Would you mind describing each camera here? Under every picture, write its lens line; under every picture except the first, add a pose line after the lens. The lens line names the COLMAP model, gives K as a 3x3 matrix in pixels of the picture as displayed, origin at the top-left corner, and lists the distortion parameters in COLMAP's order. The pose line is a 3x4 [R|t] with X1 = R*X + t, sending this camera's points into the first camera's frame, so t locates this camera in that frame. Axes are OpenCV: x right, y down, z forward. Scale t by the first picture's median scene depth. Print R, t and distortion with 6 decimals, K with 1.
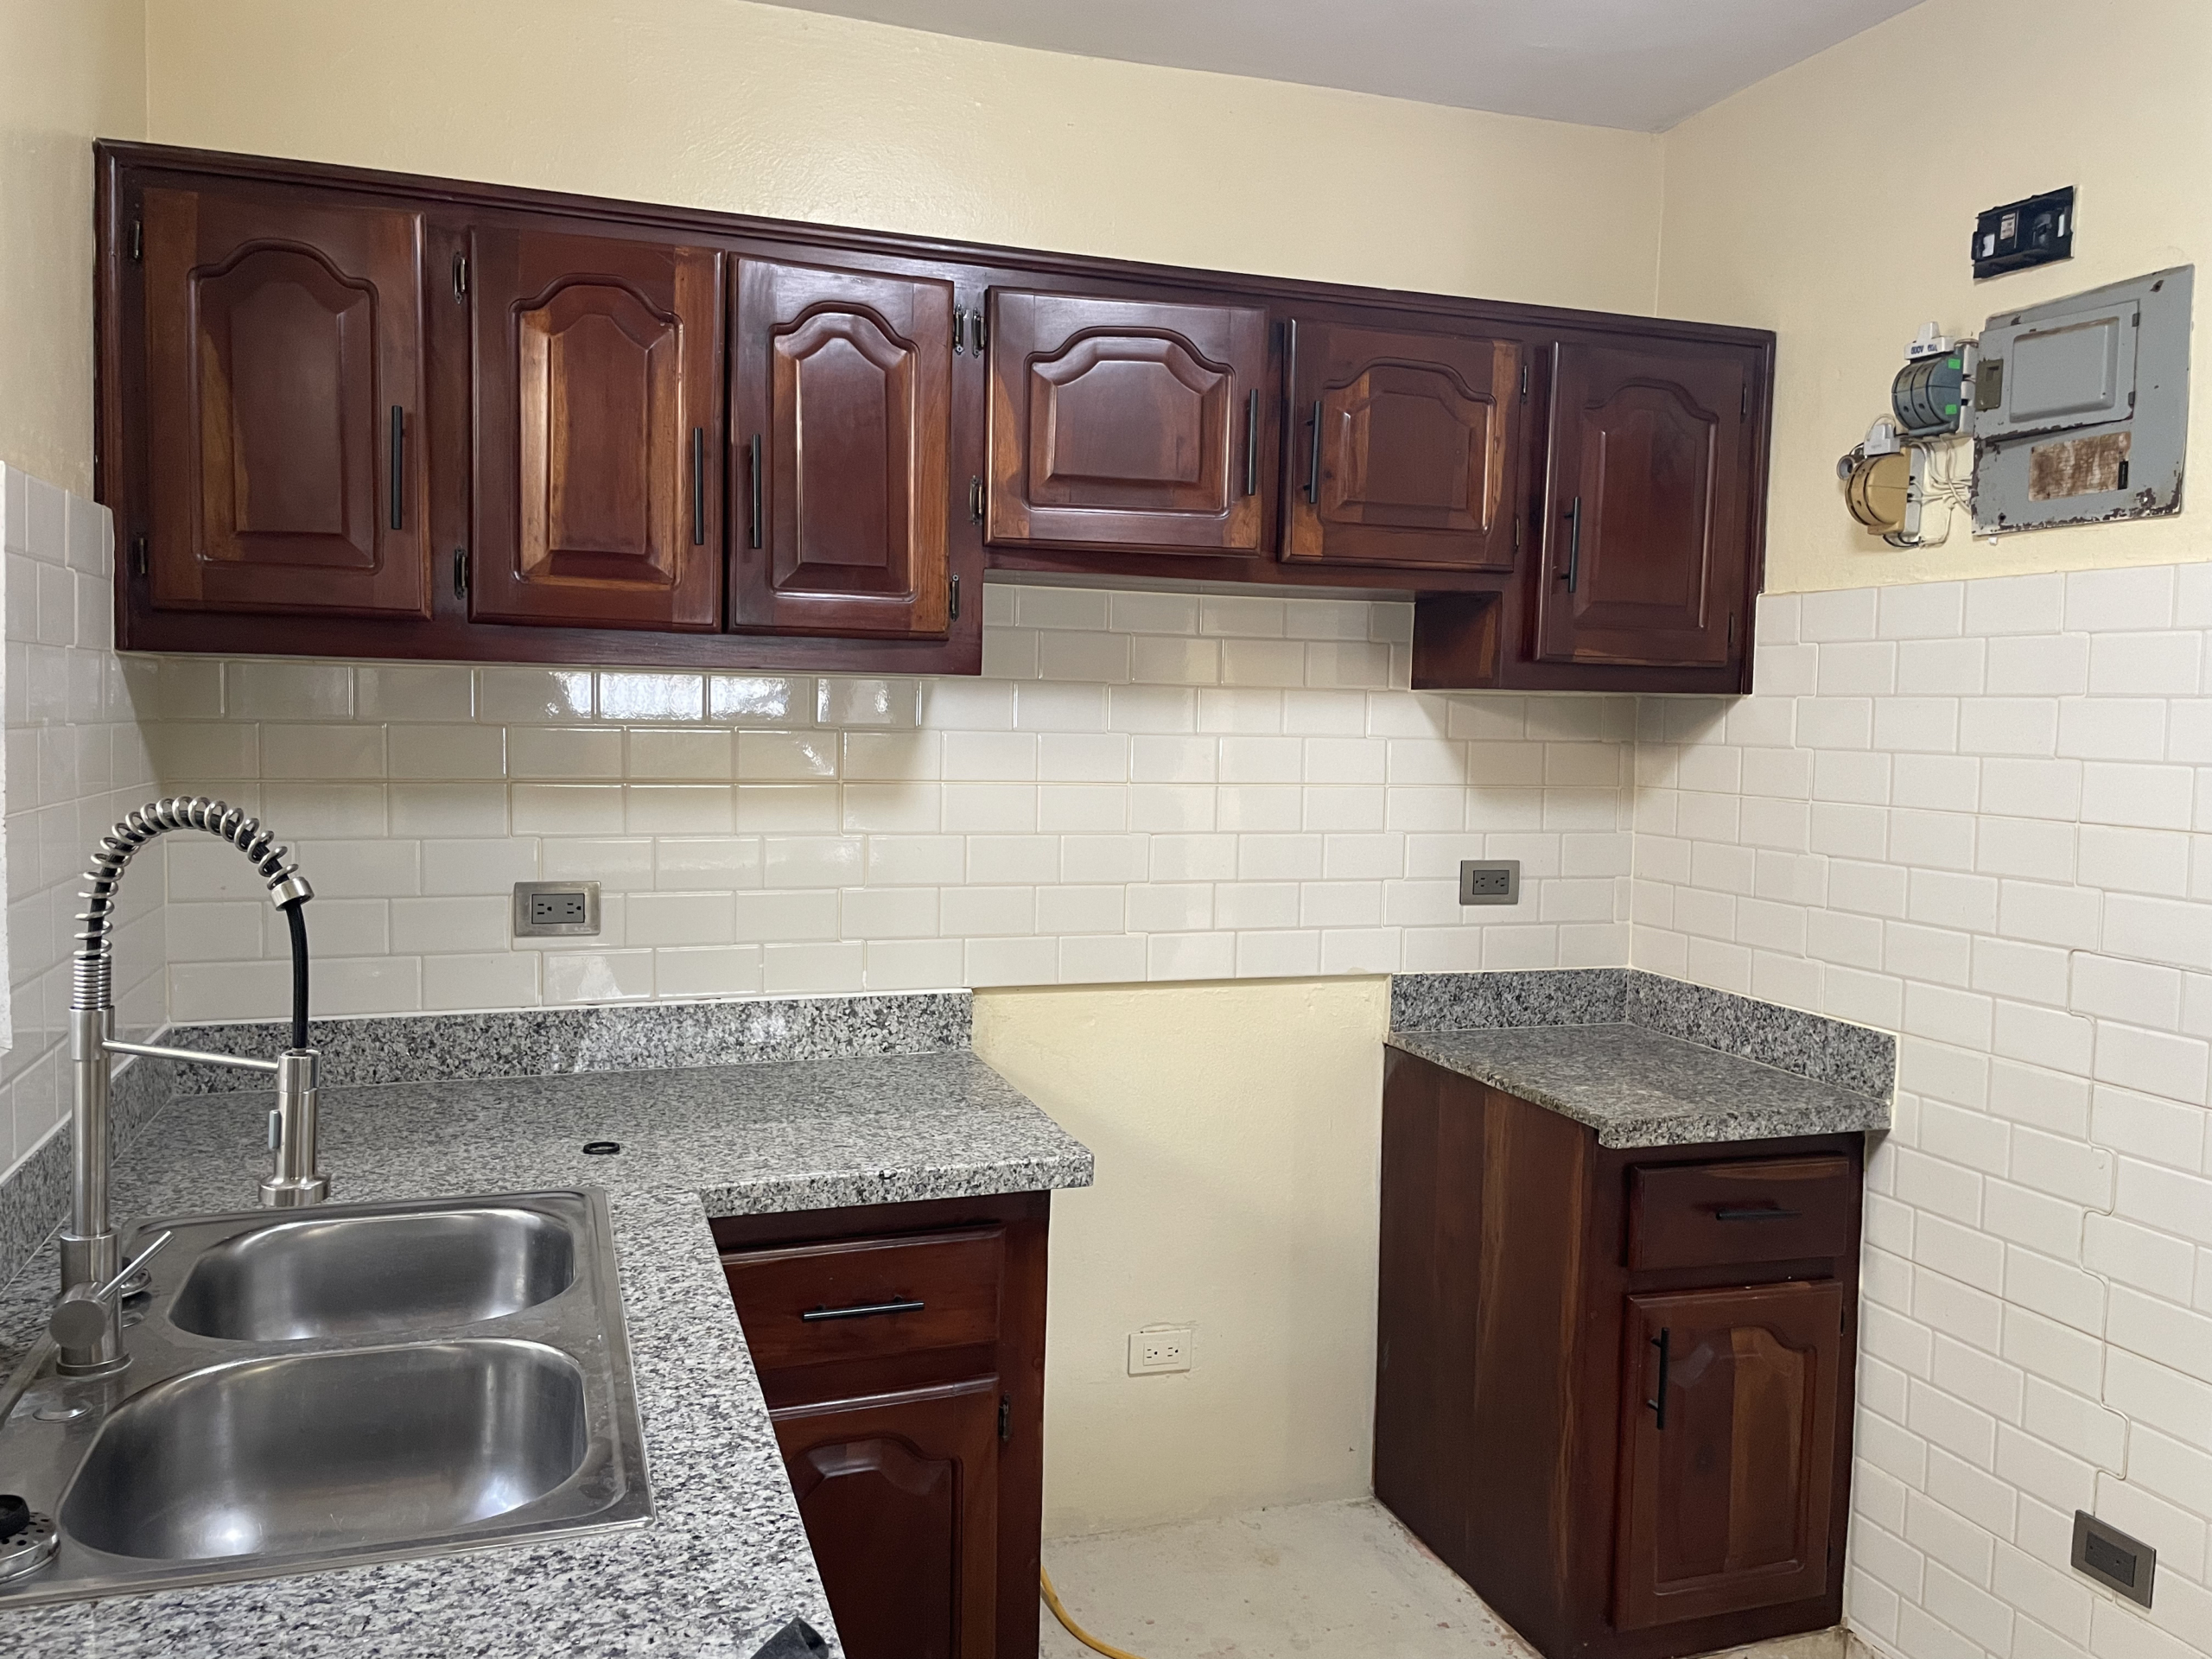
lens RADIAL K [[1674.5, 0, 1097.1], [0, 1674.5, 814.8], [0, 0, 1]] dist [0.091492, -0.119239]
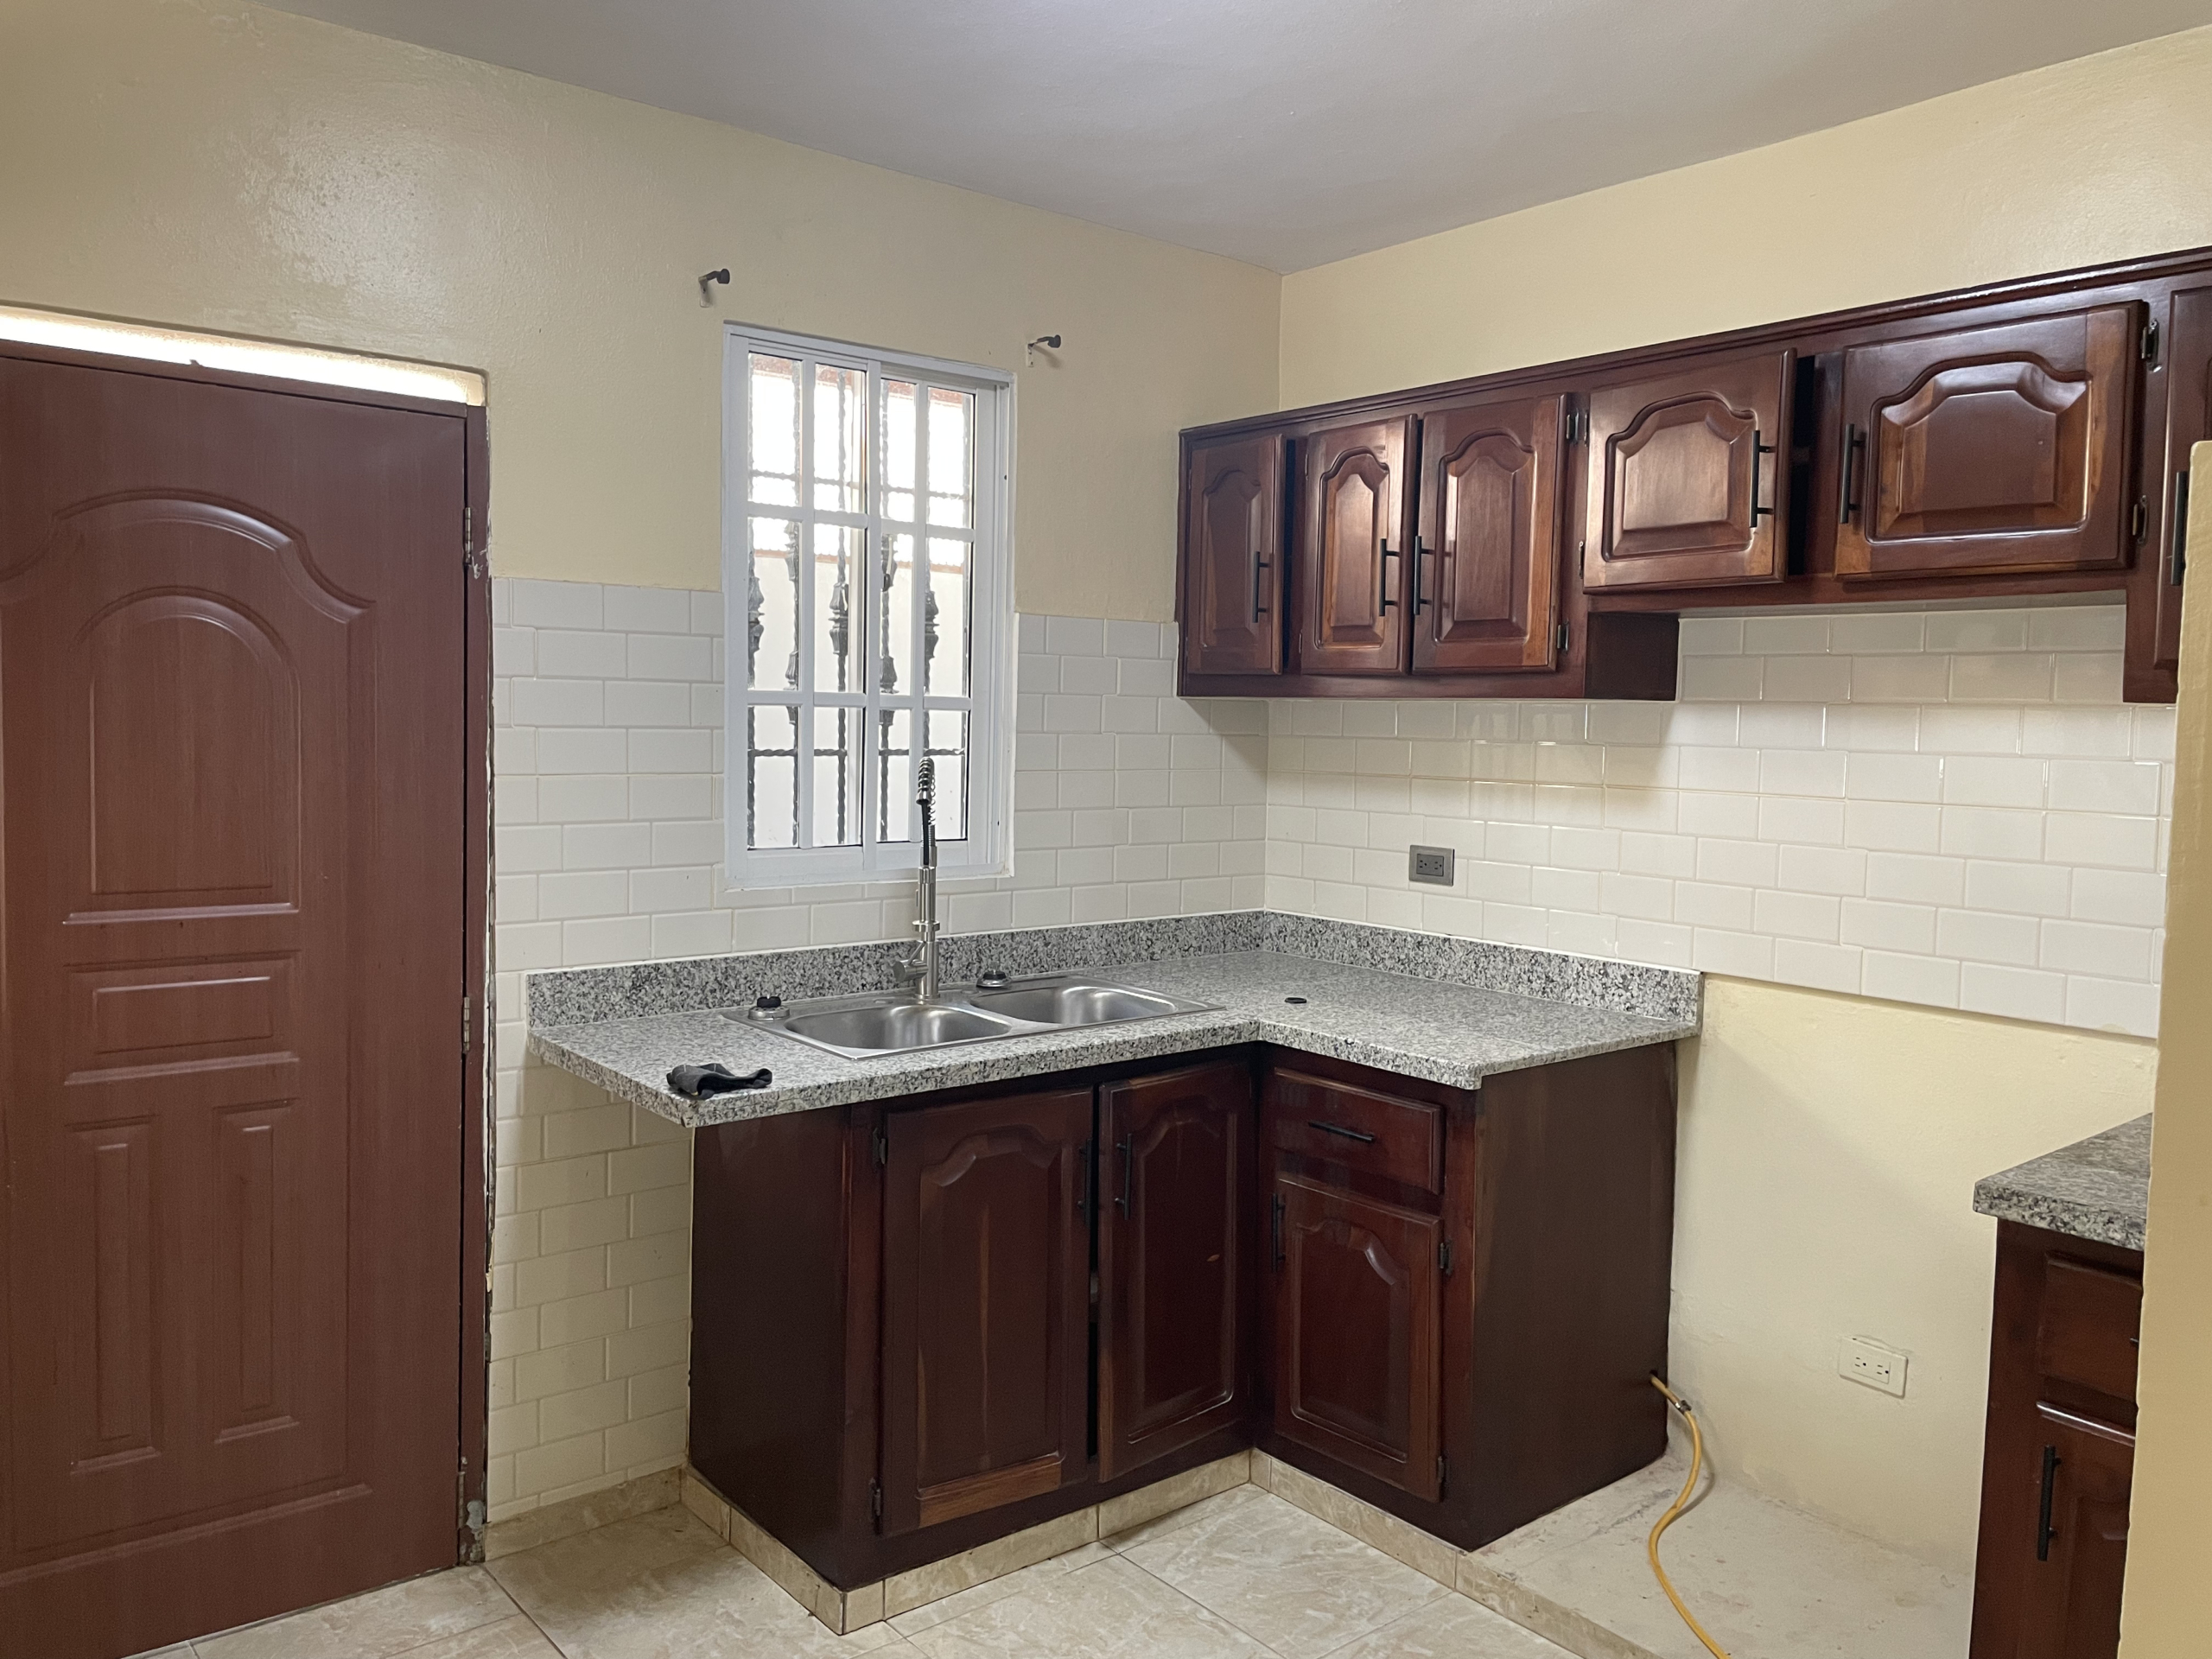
lens RADIAL K [[1674.5, 0, 1114.2], [0, 1674.5, 819.1], [0, 0, 1]] dist [0.091492, -0.119239]
pose [[0.345623, 0.047579, -0.937167, 0.963412], [-0.071866, 0.997123, 0.024119, 0.000582], [0.935618, 0.059014, 0.348048, 0.240707]]
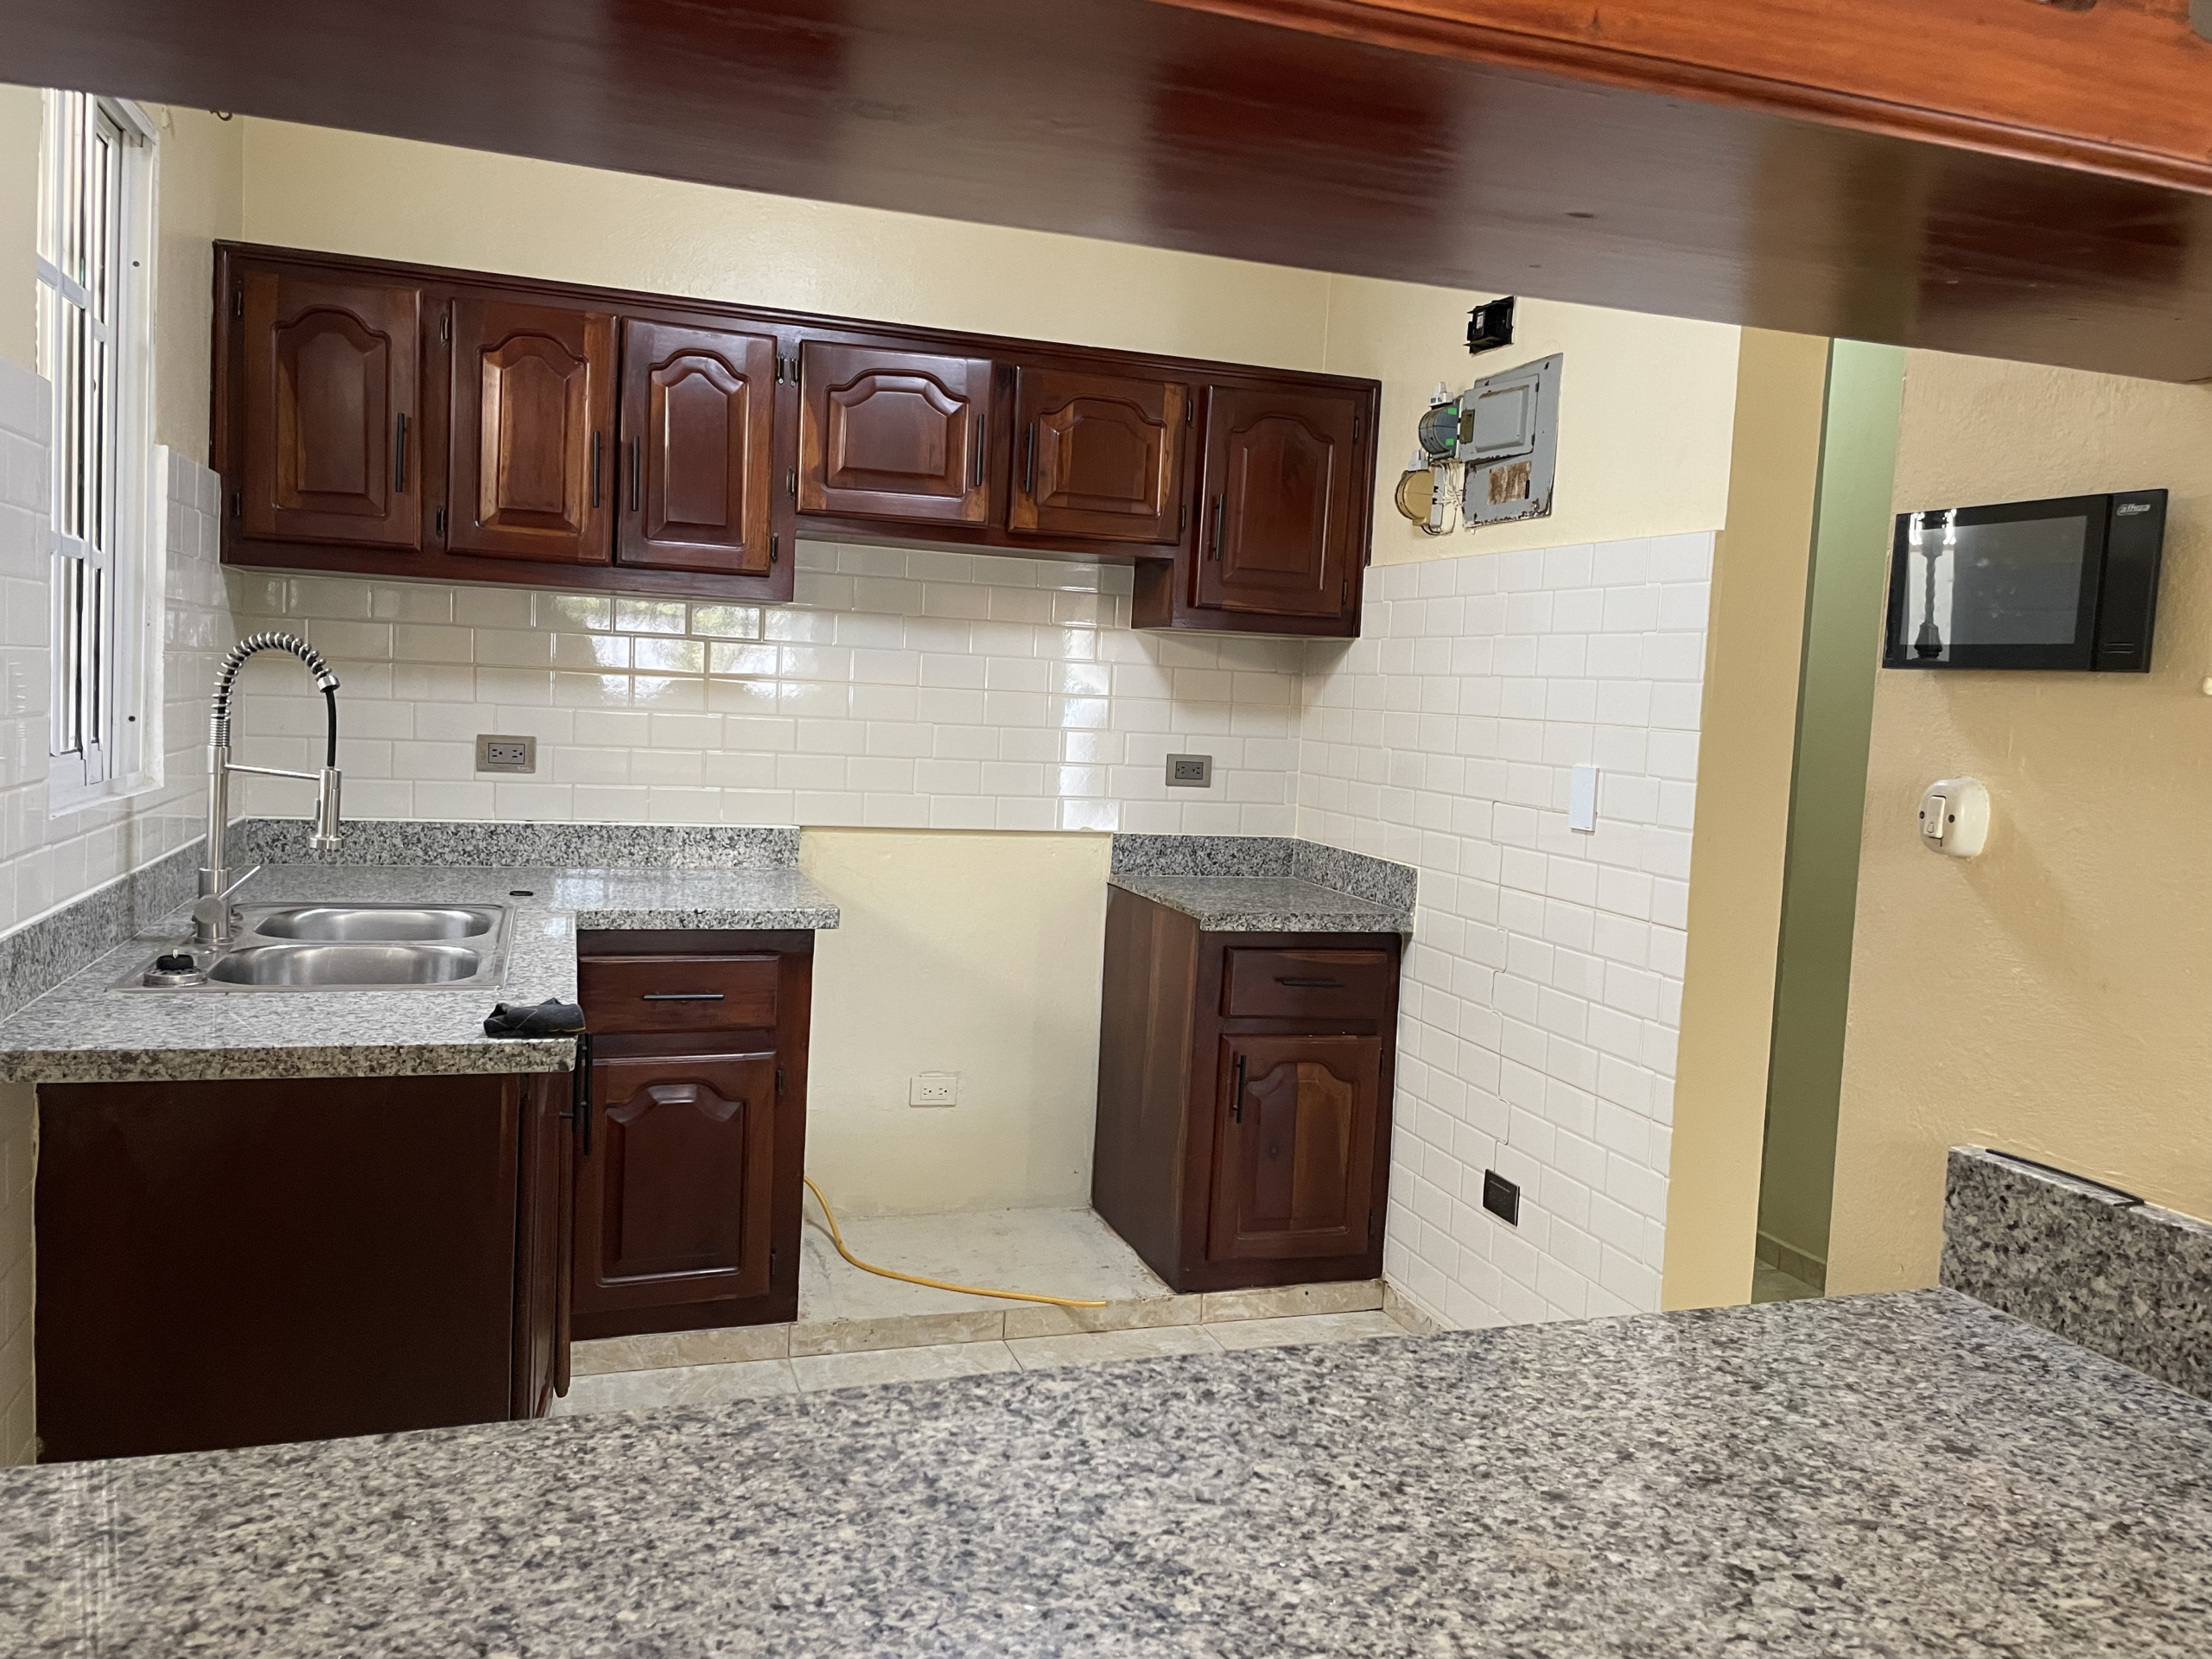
lens RADIAL K [[1674.5, 0, 1100.8], [0, 1674.5, 817.9], [0, 0, 1]] dist [0.091492, -0.119239]
pose [[0.999460, 0.029652, -0.014182, 0.224446], [-0.029473, 0.999485, 0.012702, 0.079103], [0.014552, -0.012278, 0.999819, -0.473666]]
